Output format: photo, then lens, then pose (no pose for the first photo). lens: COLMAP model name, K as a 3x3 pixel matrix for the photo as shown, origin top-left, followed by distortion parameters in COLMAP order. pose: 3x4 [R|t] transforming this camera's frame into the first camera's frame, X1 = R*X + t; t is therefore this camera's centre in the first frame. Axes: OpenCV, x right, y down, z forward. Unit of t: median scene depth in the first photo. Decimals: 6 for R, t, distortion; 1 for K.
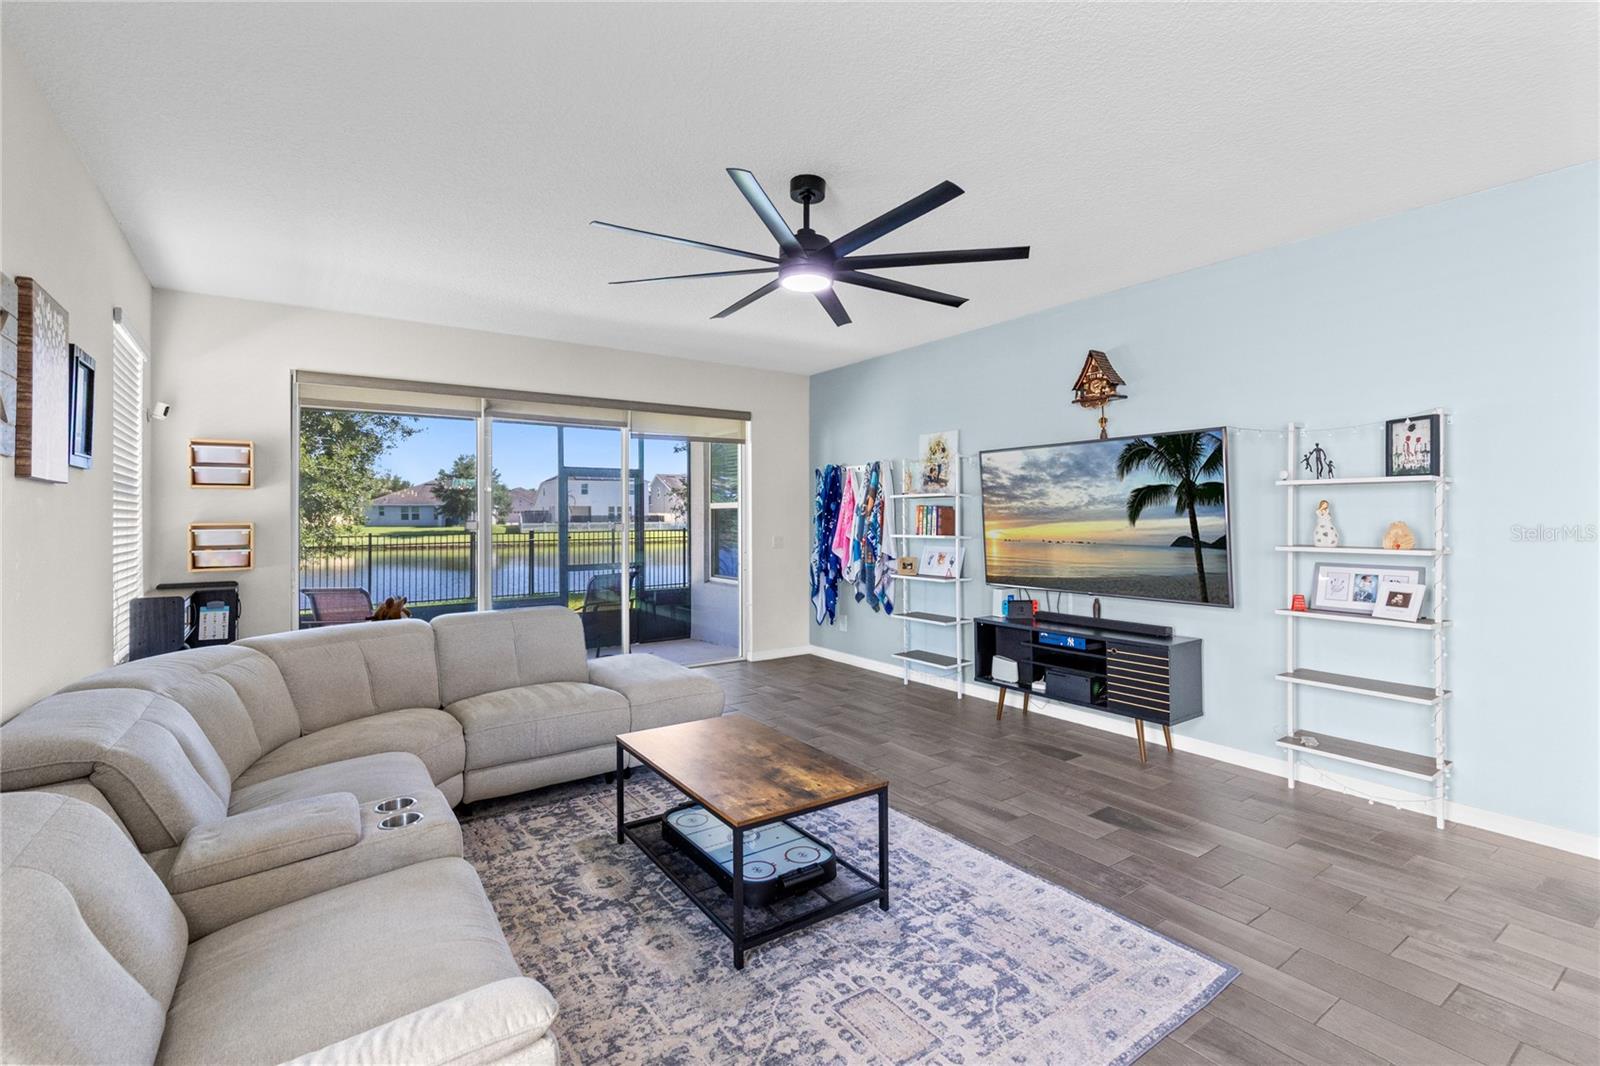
lens RADIAL K [[729.9, 0, 798.1], [0, 729.9, 511.7], [0, 0, 1]] dist [0.009598, -0.000090]
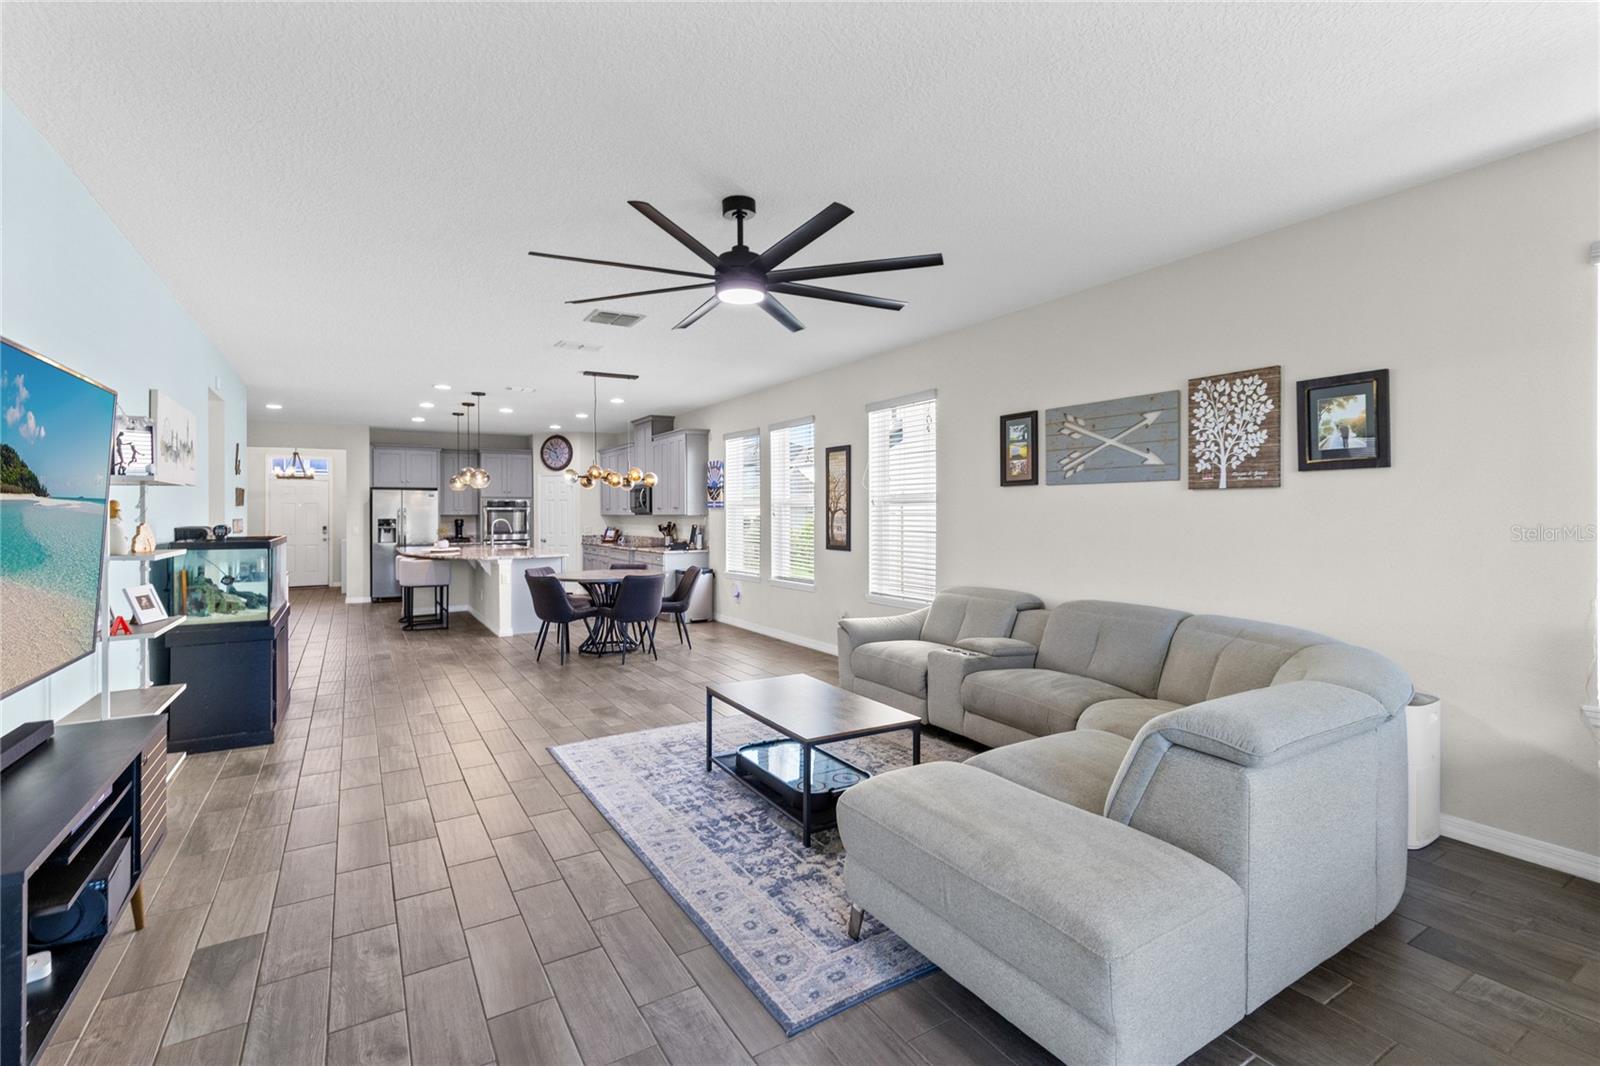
lens RADIAL K [[721.3, 0, 805.9], [0, 721.3, 514.3], [0, 0, 1]] dist [0.002148, 0.000048]
pose [[-0.998576, 0.007778, 0.052775, -0.099328], [0.007606, 0.999965, -0.003450, 0.007696], [-0.052800, -0.003044, -0.998600, 1.467214]]
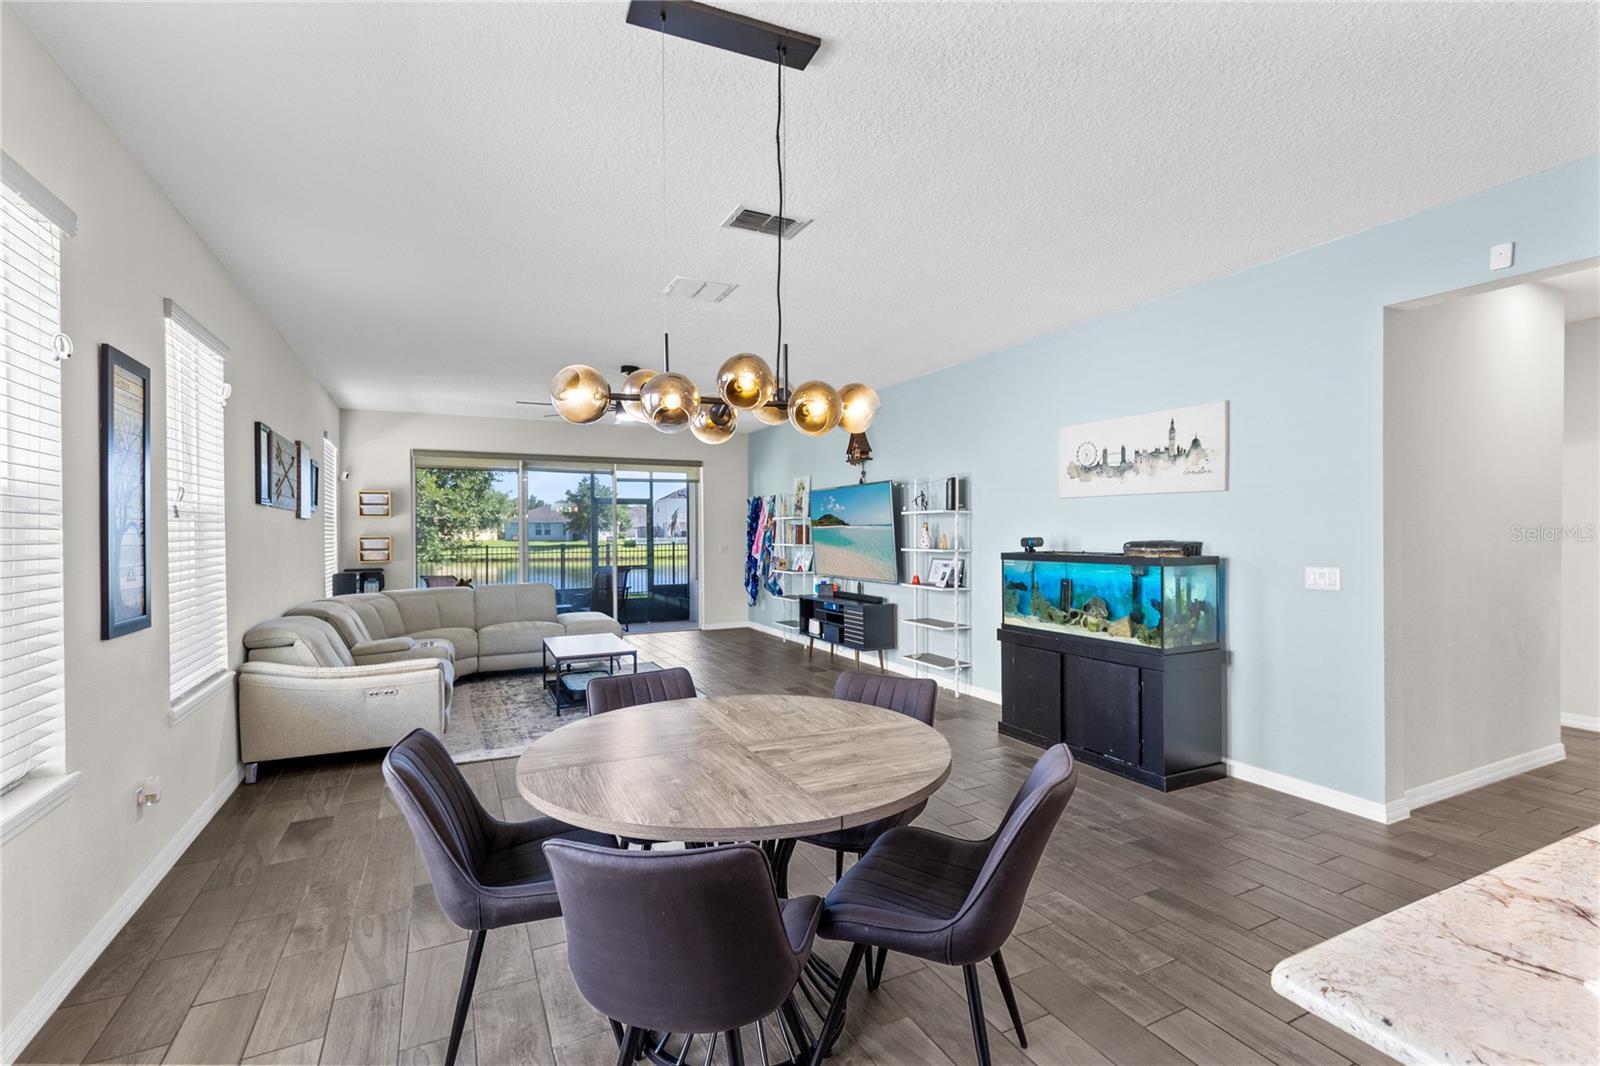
lens RADIAL K [[719.2, 0, 806.5], [0, 719.2, 535.3], [0, 0, 1]] dist [0.004585, -0.000082]
pose [[0.989585, -0.001454, -0.143945, 0.561088], [0.003214, 0.999923, 0.011992, -0.005062], [0.143917, -0.012329, 0.989513, -0.649093]]
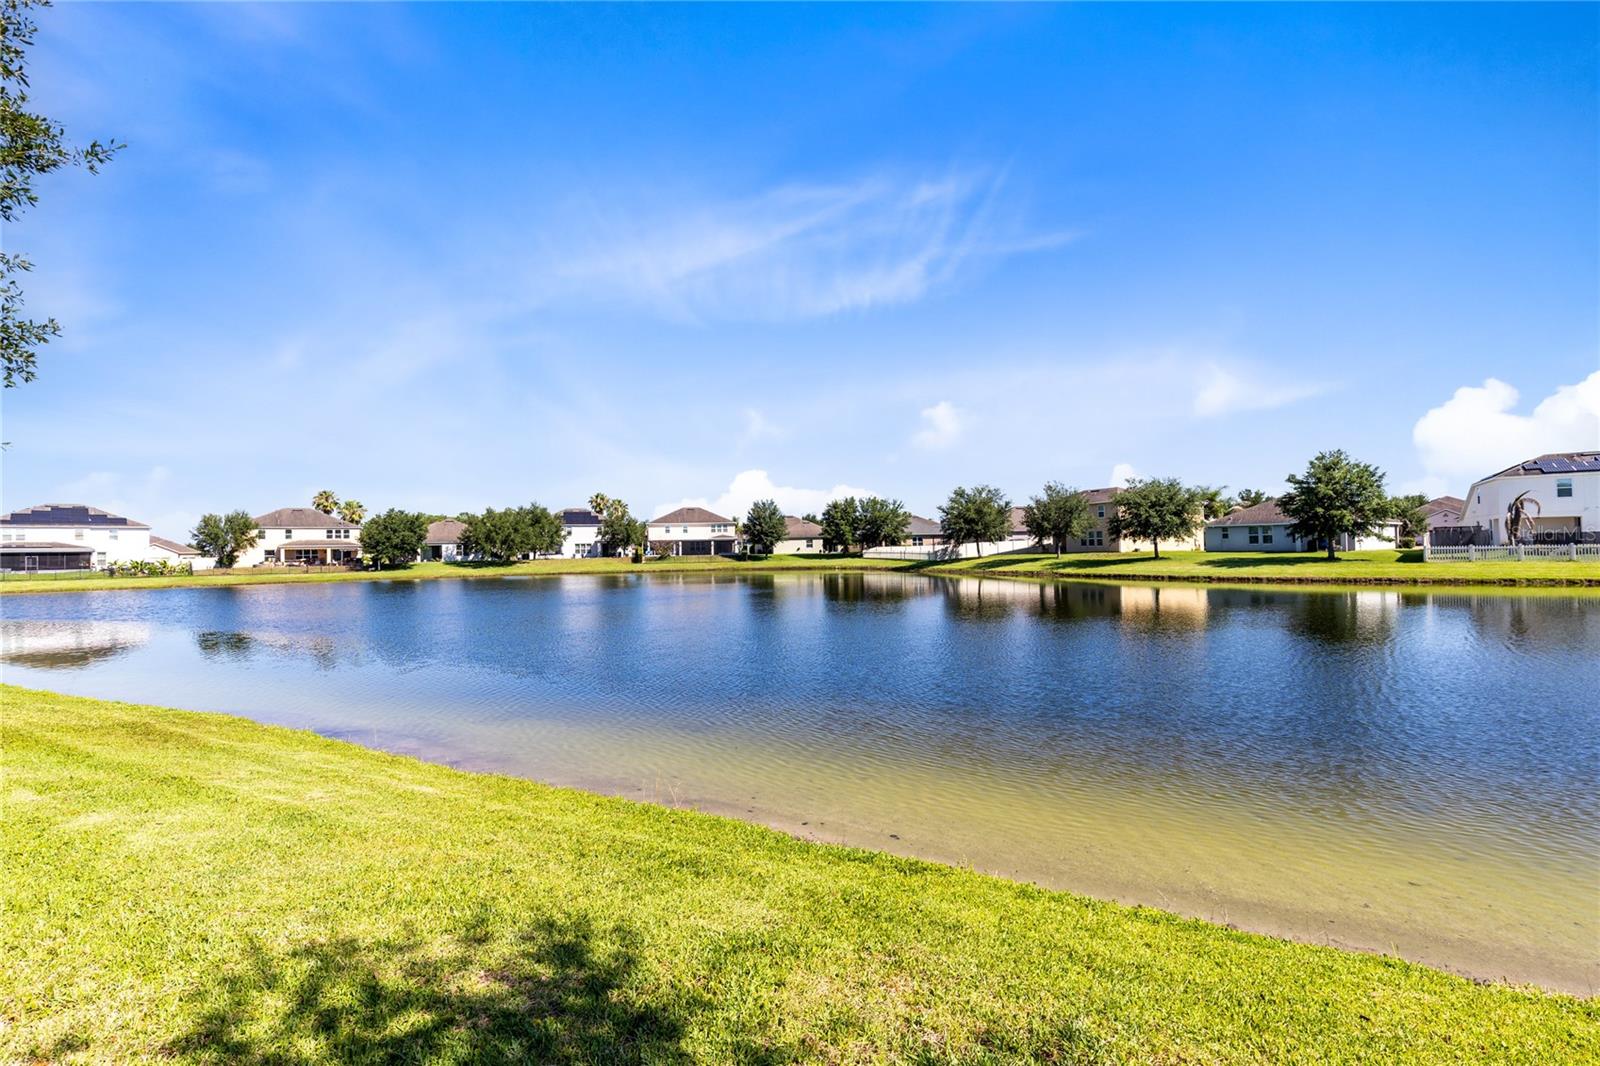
lens RADIAL K [[719.2, 0, 806.5], [0, 719.2, 535.3], [0, 0, 1]] dist [0.004585, -0.000082]
pose [[0.444763, -0.022986, -0.895353, -0.912525], [0.020931, 0.999664, -0.015267, 0.078178], [0.895403, -0.011951, 0.445095, 4.103234]]
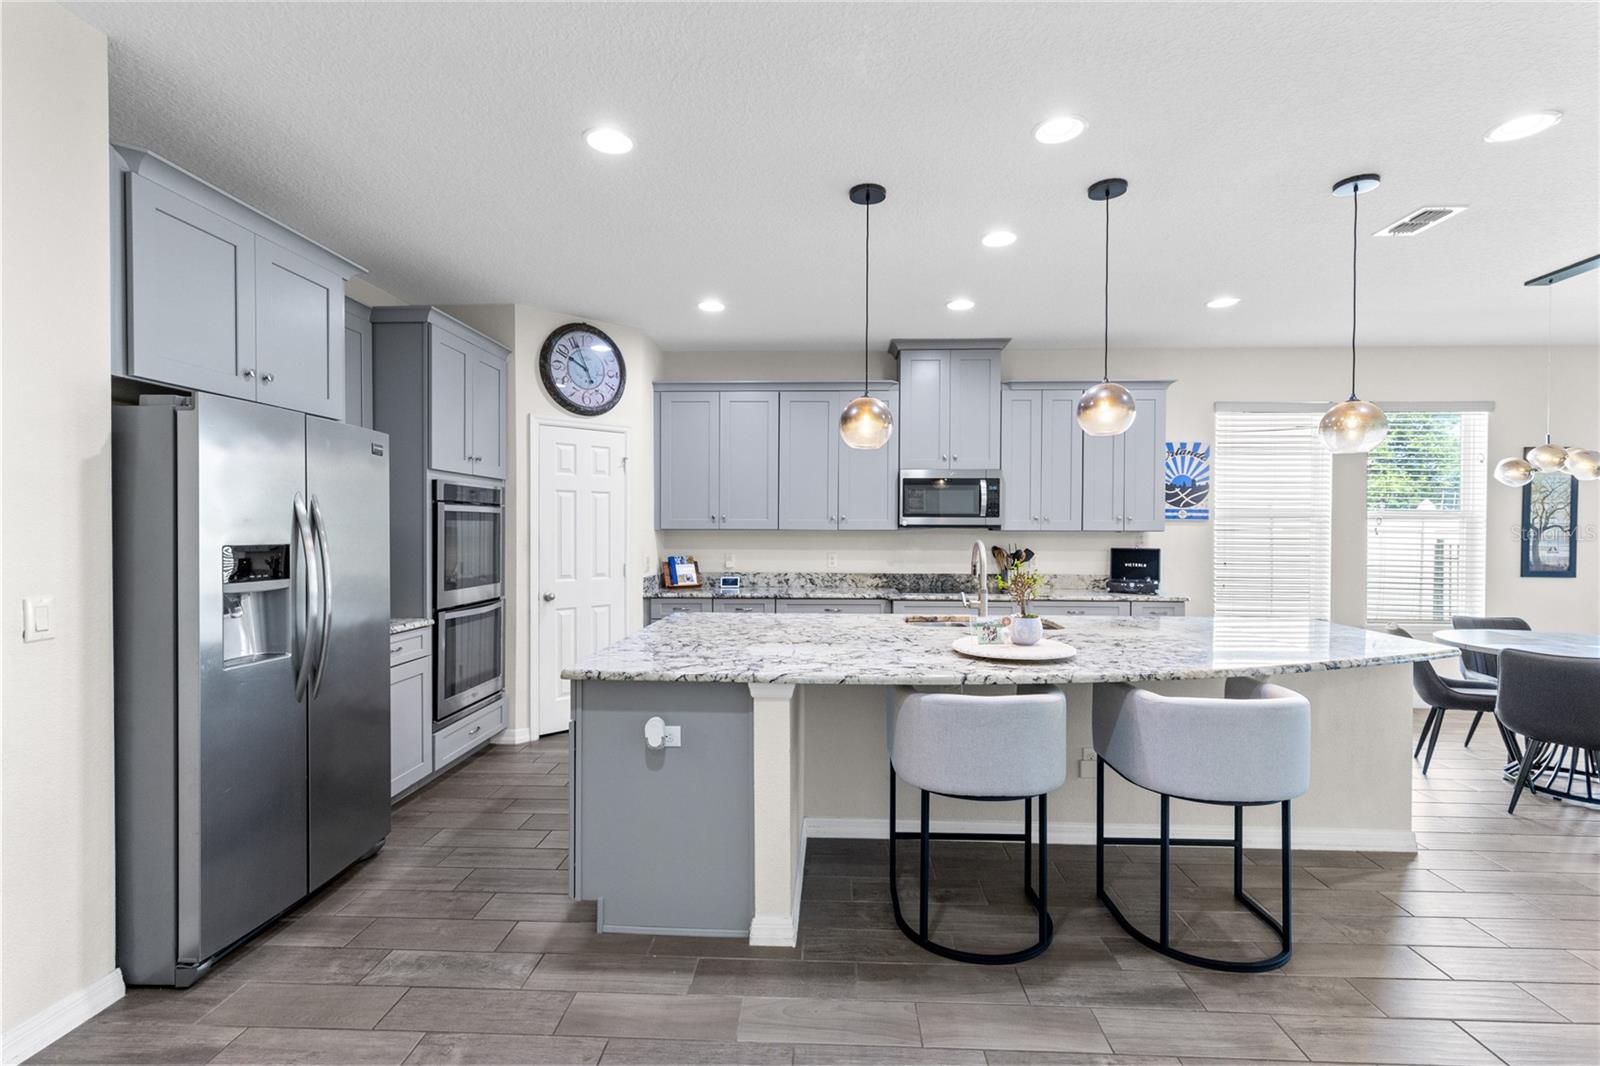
lens RADIAL K [[711.4, 0, 804.0], [0, 711.4, 534.5], [0, 0, 1]] dist [0.006093, -0.000331]
pose [[-0.608169, 0.009552, -0.793750, 1.719822], [0.002236, 0.999944, 0.010320, -0.009076], [0.793805, 0.004501, -0.608156, -0.413135]]
